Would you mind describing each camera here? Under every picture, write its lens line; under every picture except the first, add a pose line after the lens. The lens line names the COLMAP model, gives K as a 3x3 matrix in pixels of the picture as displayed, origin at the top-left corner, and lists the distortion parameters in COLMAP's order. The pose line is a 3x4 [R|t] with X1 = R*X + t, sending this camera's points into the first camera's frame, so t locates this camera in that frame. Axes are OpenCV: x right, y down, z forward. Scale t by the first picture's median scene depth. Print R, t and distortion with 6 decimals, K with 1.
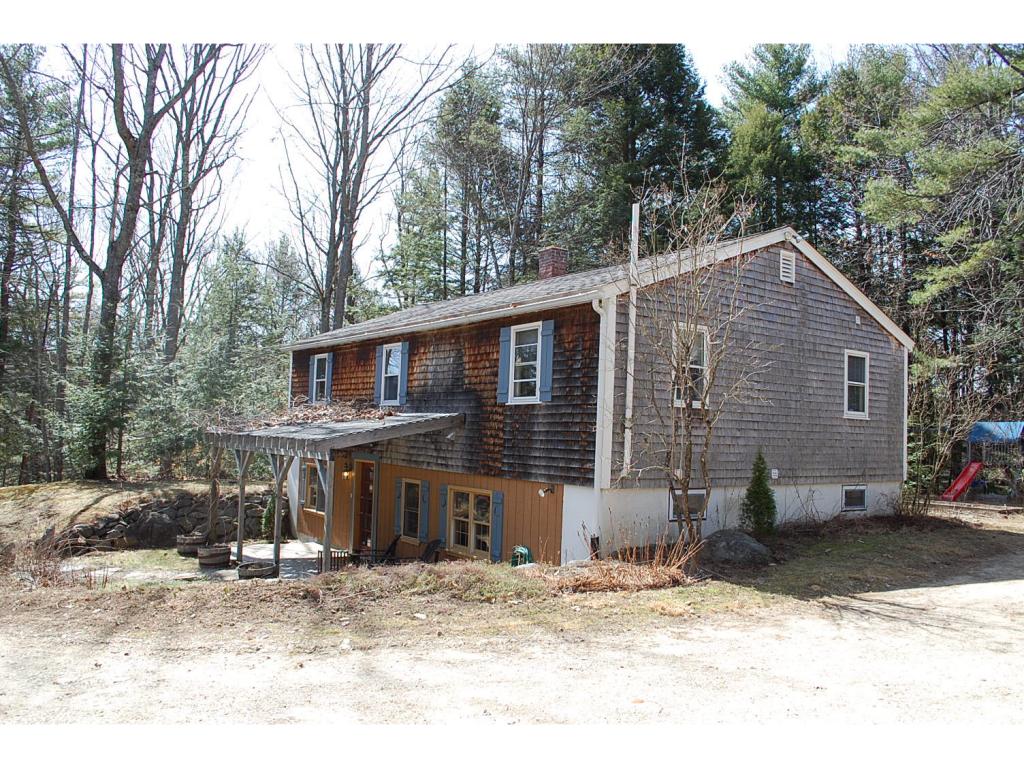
lens RADIAL K [[806.7, 0, 507.9], [0, 806.7, 387.9], [0, 0, 1]] dist [-0.084052, 0.011384]
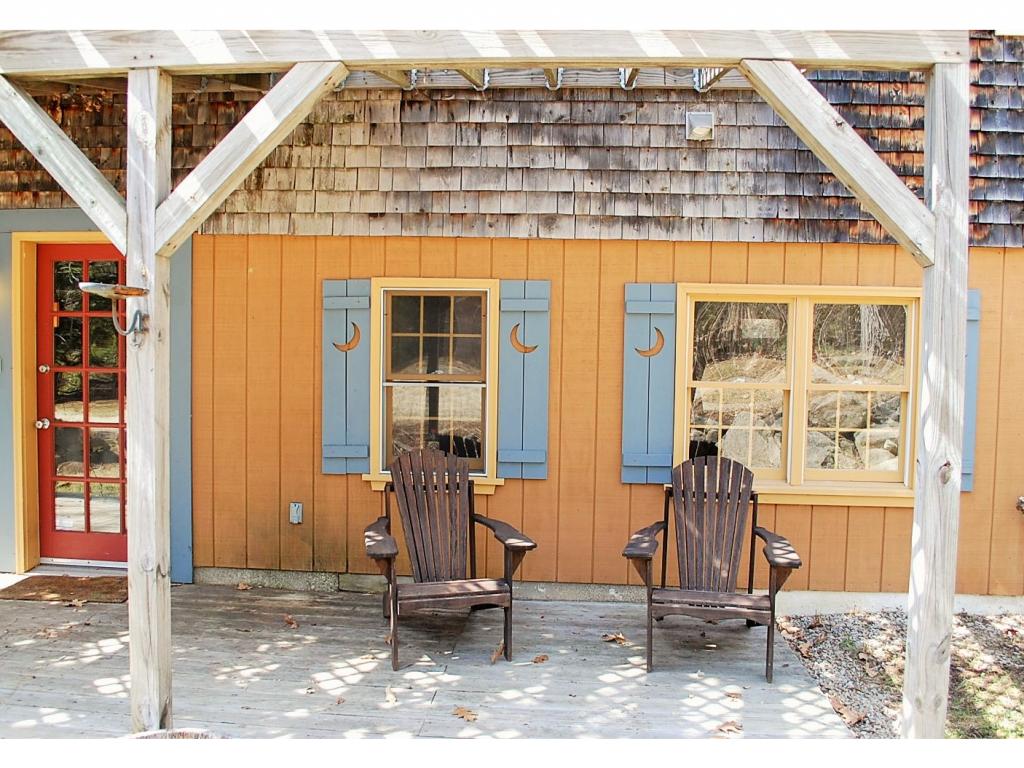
lens RADIAL K [[806.7, 0, 507.9], [0, 806.7, 387.9], [0, 0, 1]] dist [-0.084052, 0.011384]
pose [[0.616982, -0.079139, 0.782988, -0.397646], [-0.036712, 0.990953, 0.129088, 0.134274], [-0.786120, -0.108390, 0.608495, 0.935015]]
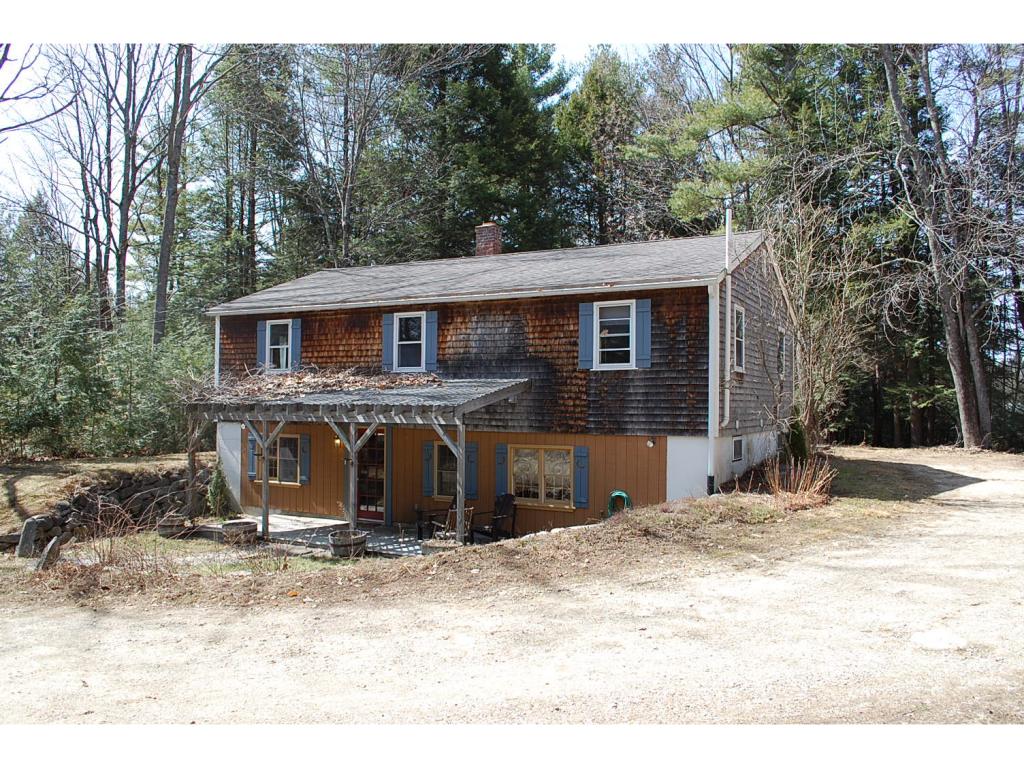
lens RADIAL K [[806.7, 0, 507.9], [0, 806.7, 387.9], [0, 0, 1]] dist [-0.084052, 0.011384]
pose [[0.900715, -0.017270, 0.434068, -0.599545], [-0.001864, 0.999047, 0.043616, -0.004311], [-0.434407, -0.040095, 0.899824, 0.017136]]
